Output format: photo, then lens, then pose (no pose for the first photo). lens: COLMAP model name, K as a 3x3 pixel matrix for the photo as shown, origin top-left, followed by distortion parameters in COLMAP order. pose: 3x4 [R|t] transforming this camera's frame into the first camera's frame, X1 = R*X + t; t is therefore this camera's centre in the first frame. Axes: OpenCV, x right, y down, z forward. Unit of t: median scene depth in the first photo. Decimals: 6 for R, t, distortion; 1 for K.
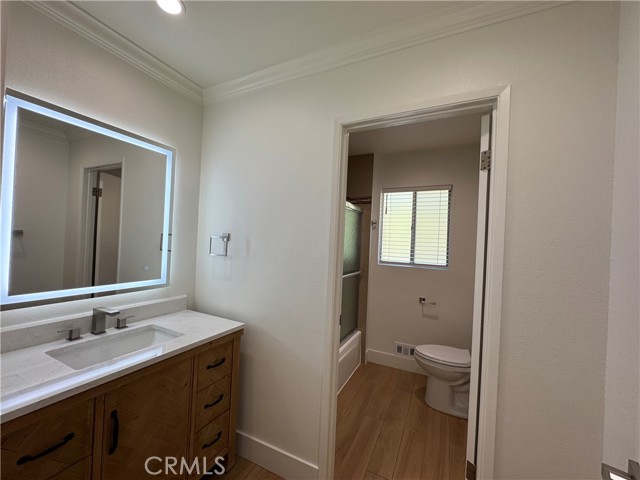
lens RADIAL K [[257.2, 0, 319.6], [0, 257.2, 239.6], [0, 0, 1]] dist [-0.003804, 0.000708]
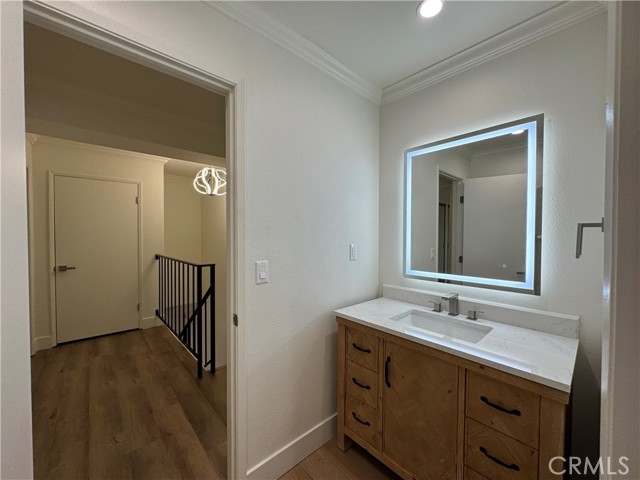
lens RADIAL K [[257.2, 0, 319.6], [0, 257.2, 239.6], [0, 0, 1]] dist [-0.003804, 0.000708]
pose [[-0.362379, -0.027385, -0.931629, 0.160923], [-0.014488, 0.999613, -0.023748, 0.019028], [0.931918, 0.004891, -0.362635, 0.289531]]
